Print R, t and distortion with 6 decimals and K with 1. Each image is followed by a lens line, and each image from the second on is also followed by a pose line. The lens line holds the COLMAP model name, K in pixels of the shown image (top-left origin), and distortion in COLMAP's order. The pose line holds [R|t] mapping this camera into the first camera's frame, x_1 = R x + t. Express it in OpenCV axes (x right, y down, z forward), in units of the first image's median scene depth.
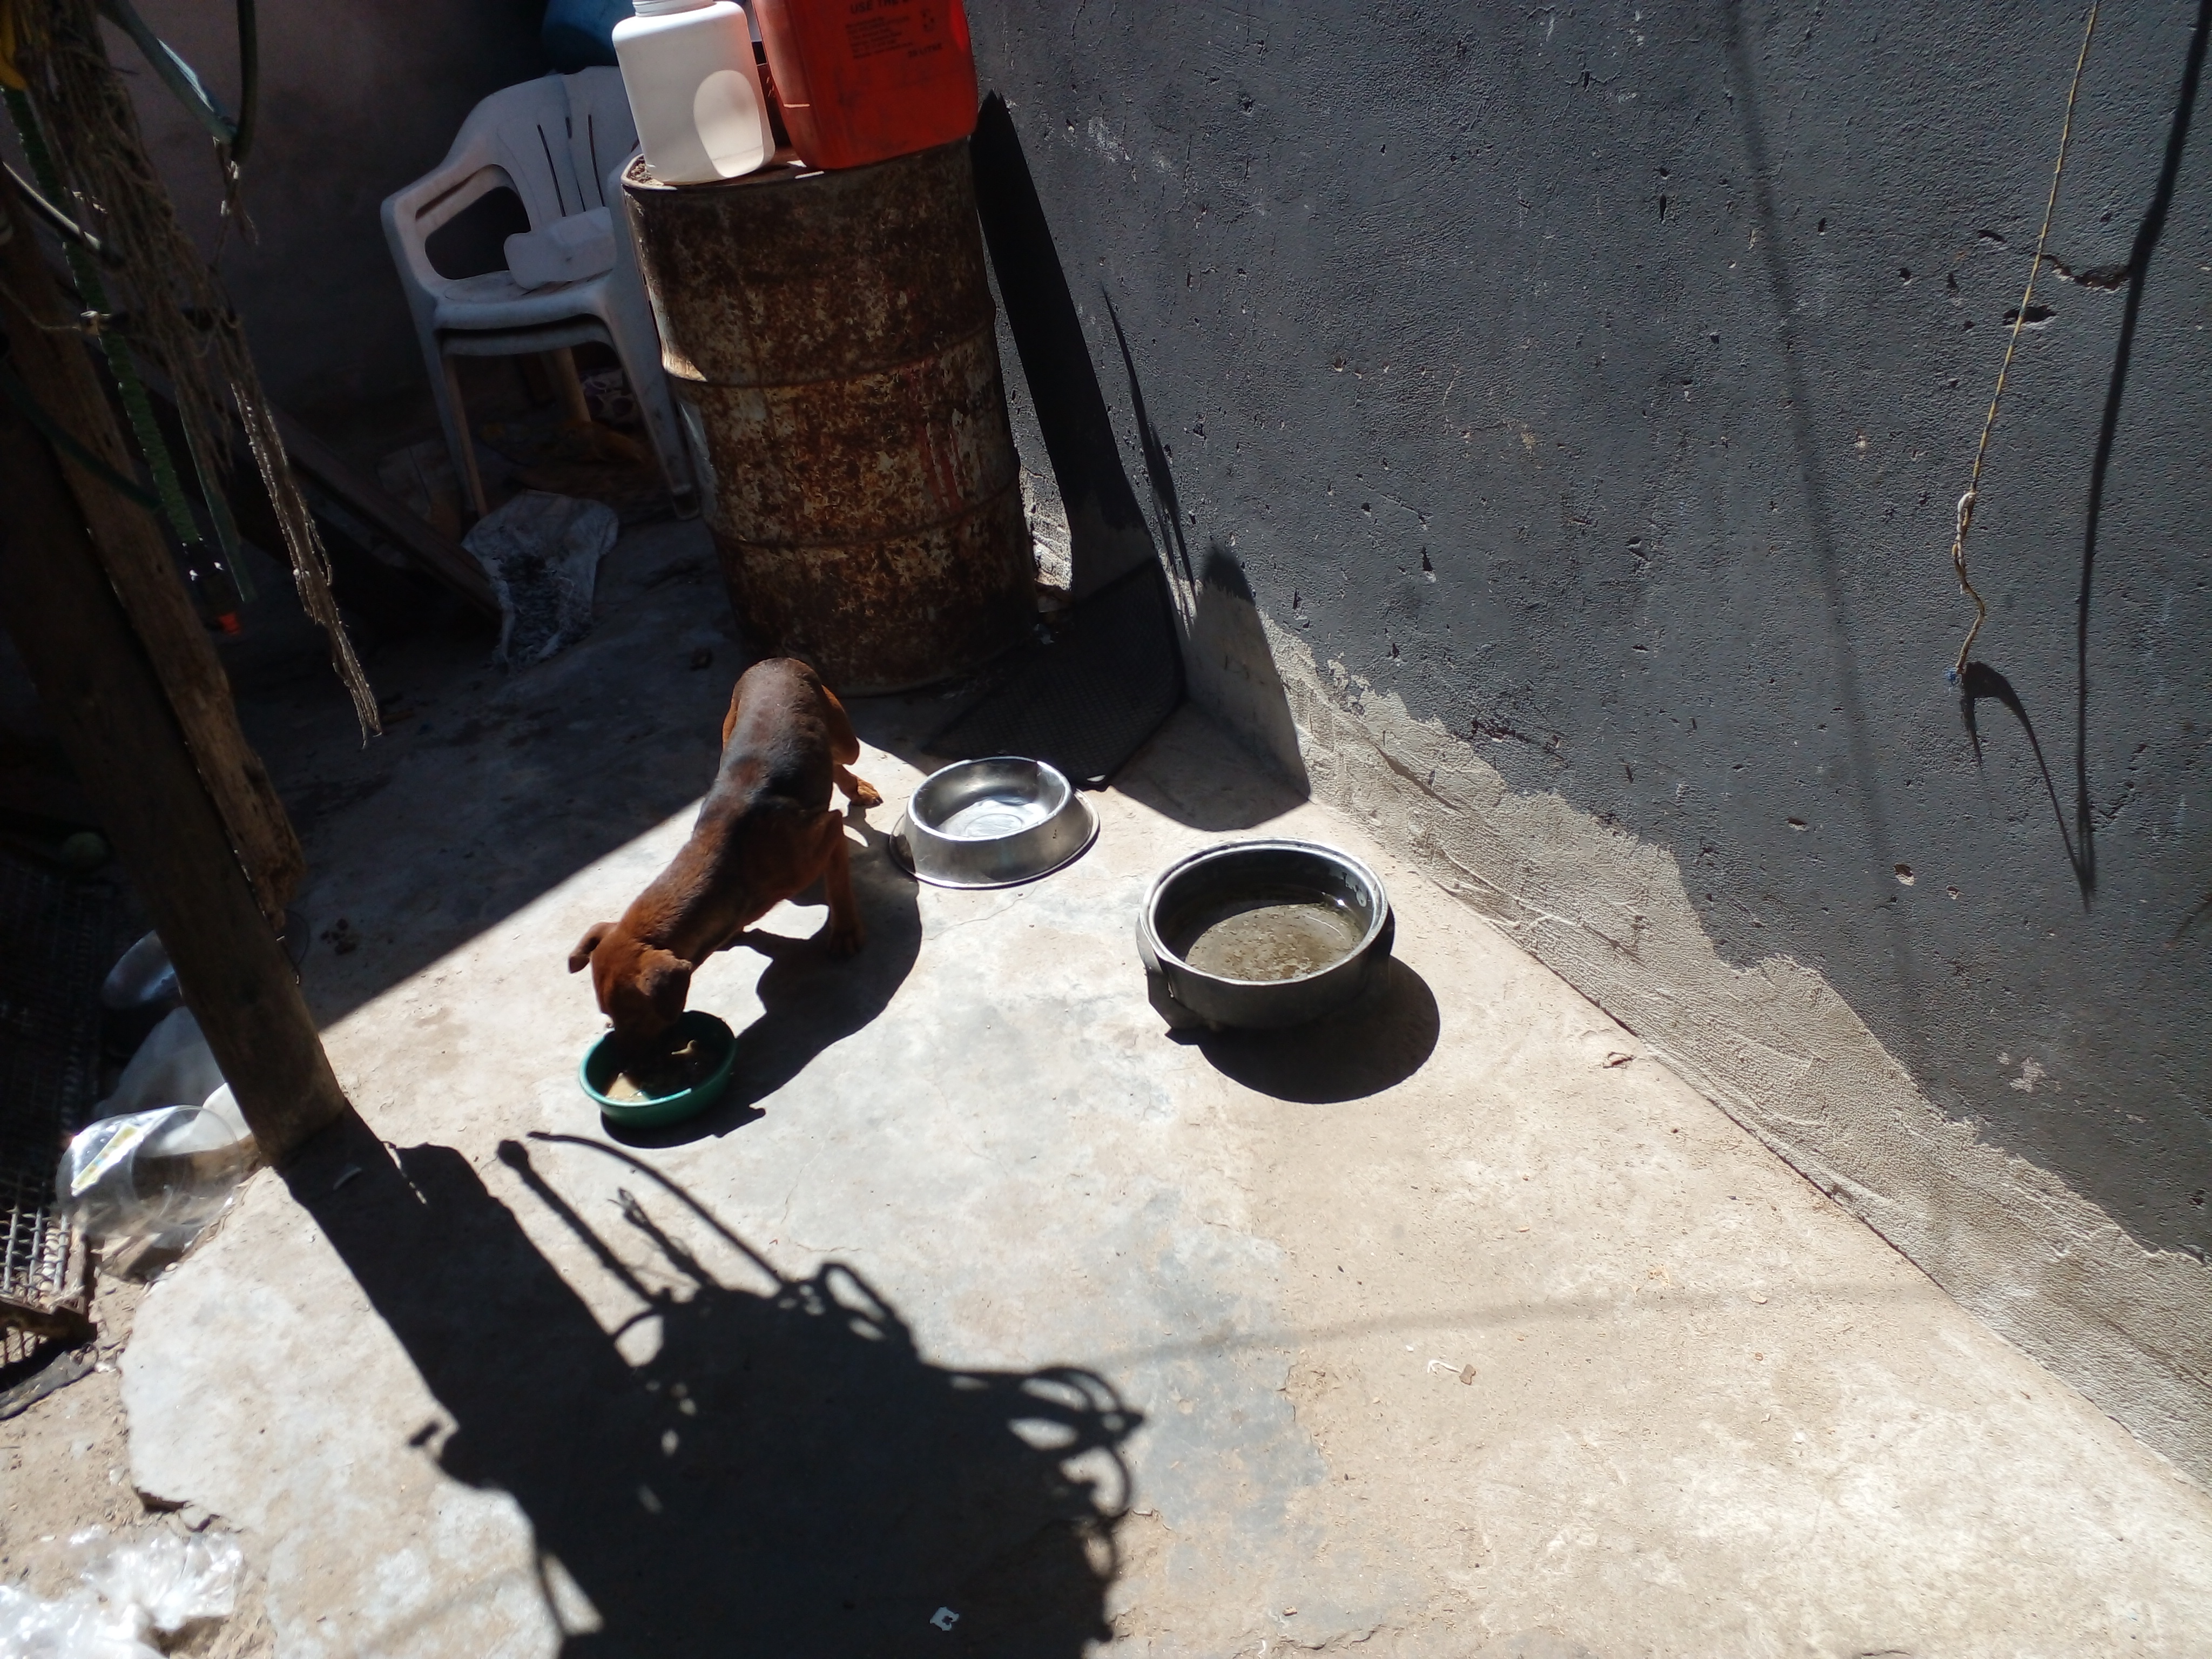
lens RADIAL K [[1682.3, 0, 1044.6], [0, 1682.3, 831.5], [0, 0, 1]] dist [0.108716, -0.163182]
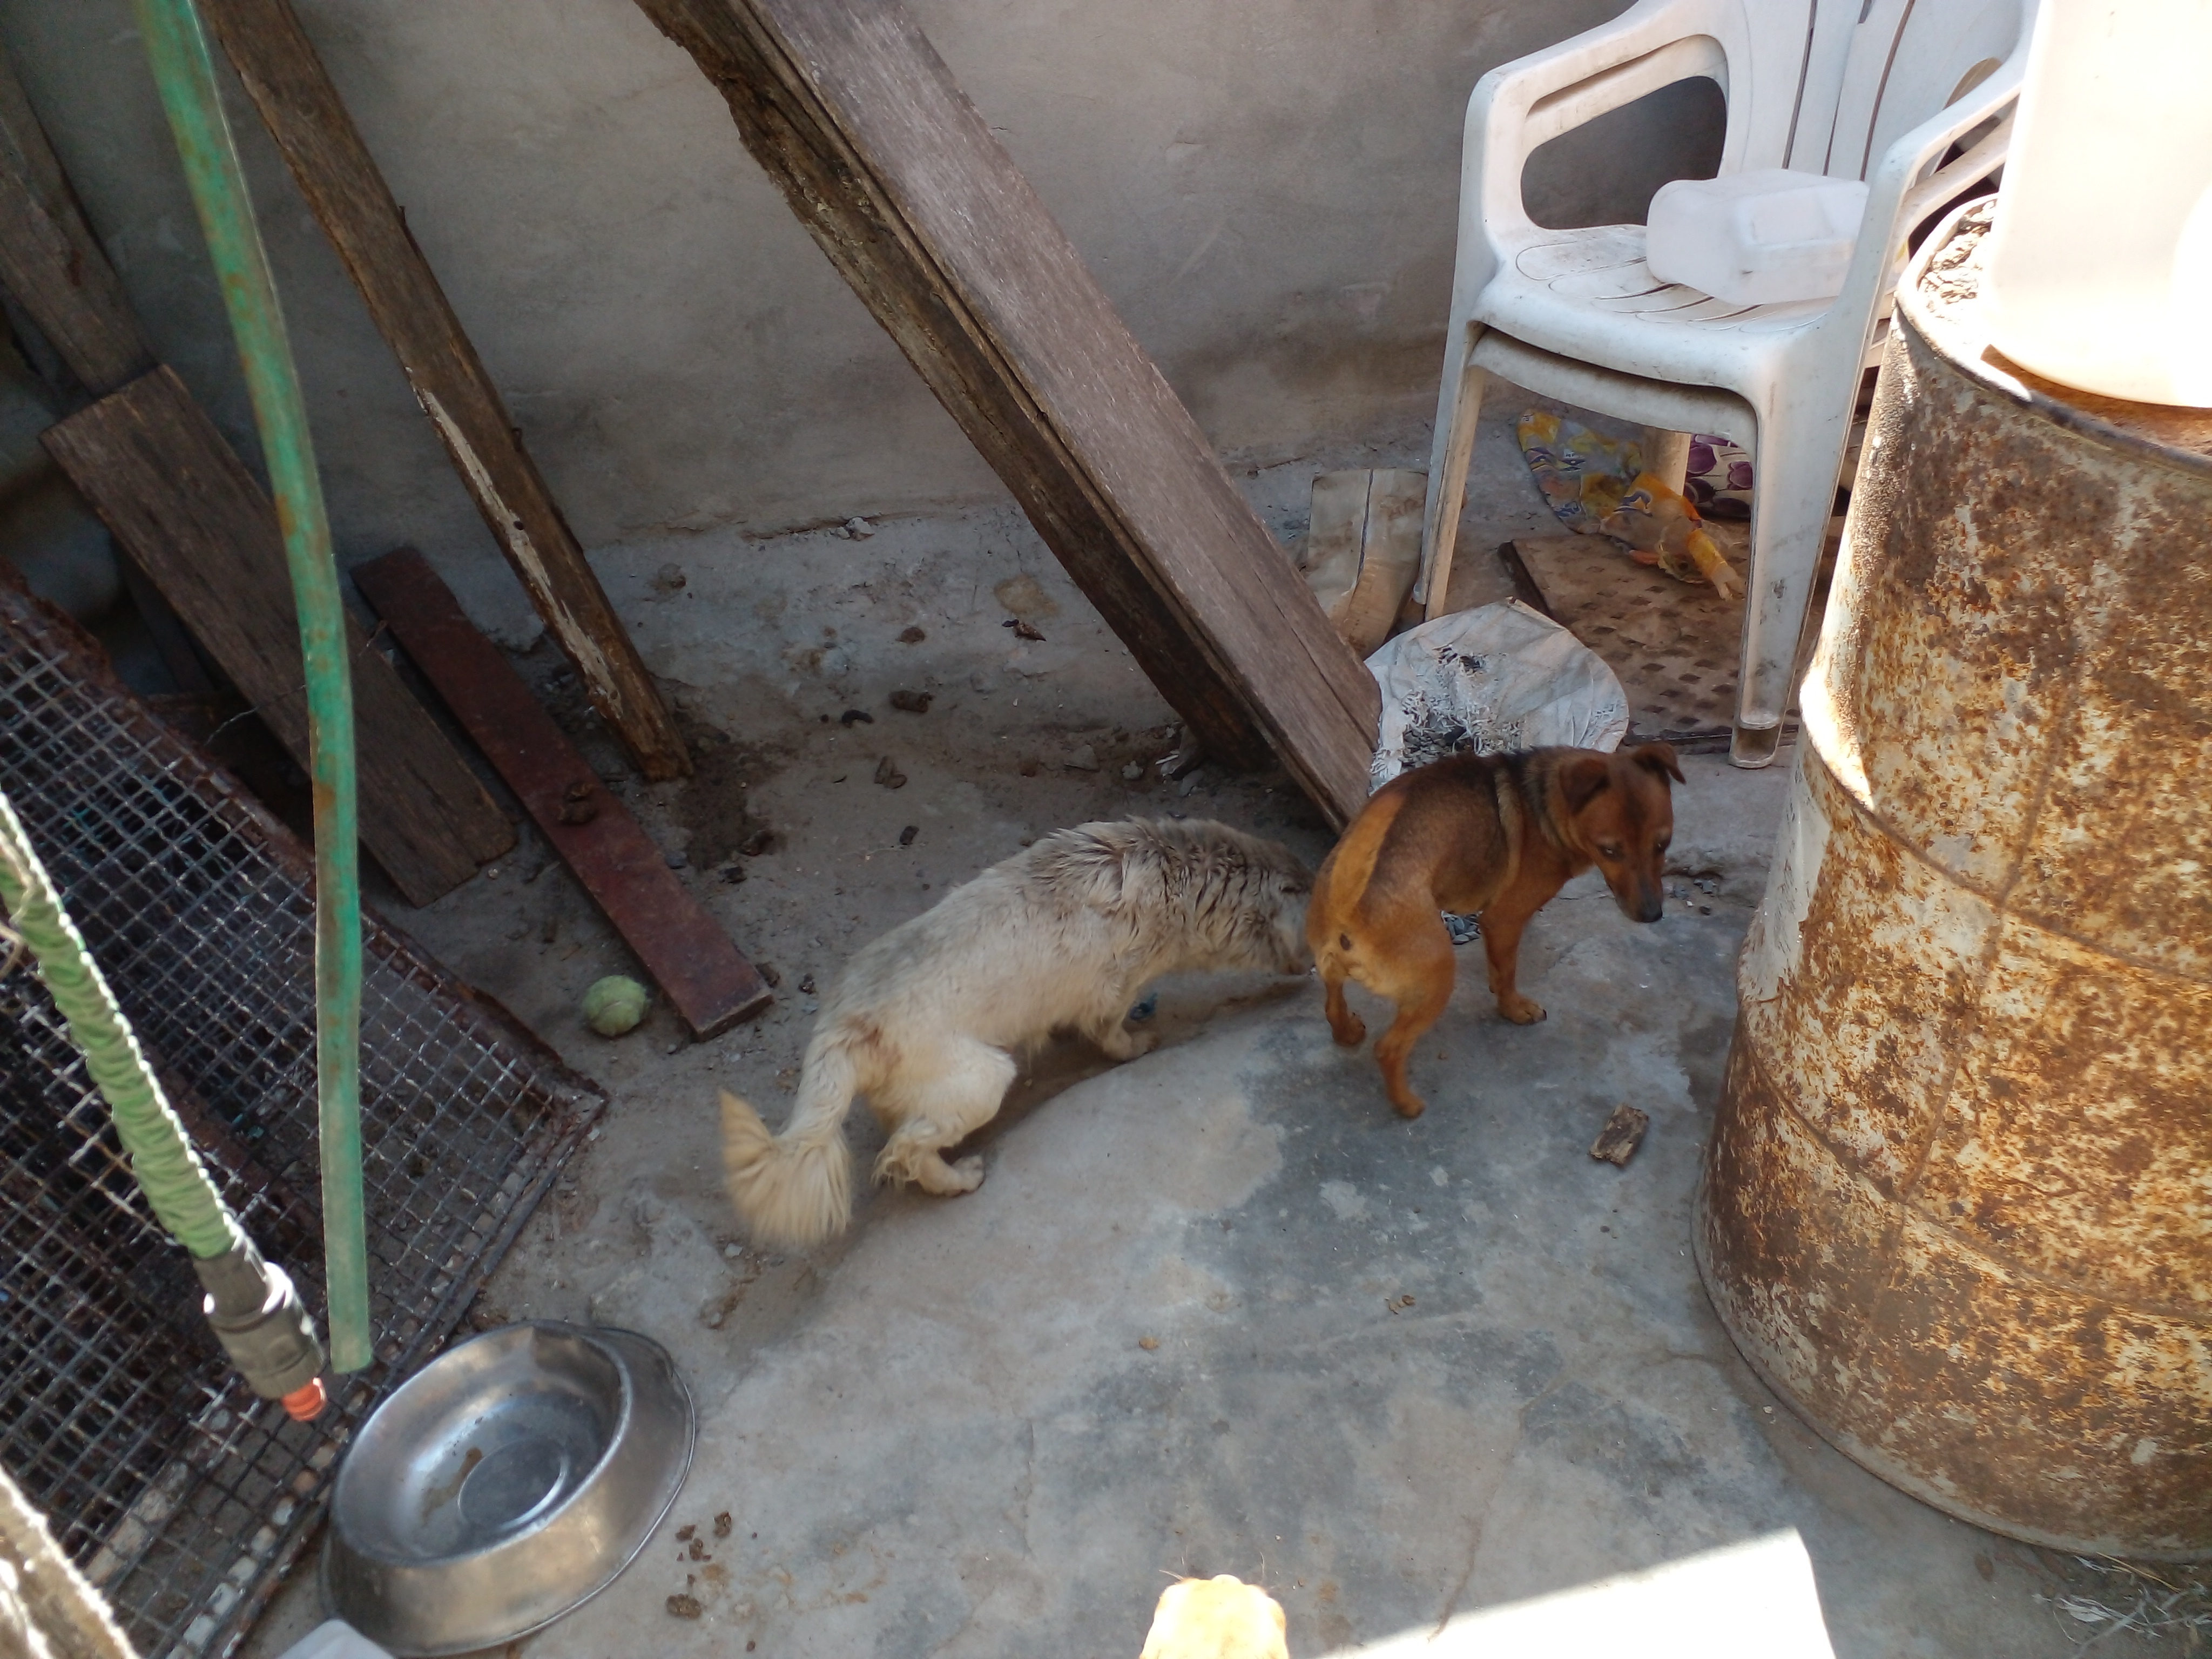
lens RADIAL K [[1711.6, 0, 1106.0], [0, 1711.6, 829.5], [0, 0, 1]] dist [-0.076323, 0.066631]
pose [[0.786508, 0.434586, -0.438794, -0.160132], [-0.364043, 0.900187, 0.239032, -0.283381], [0.498876, -0.028261, 0.866212, 0.544644]]
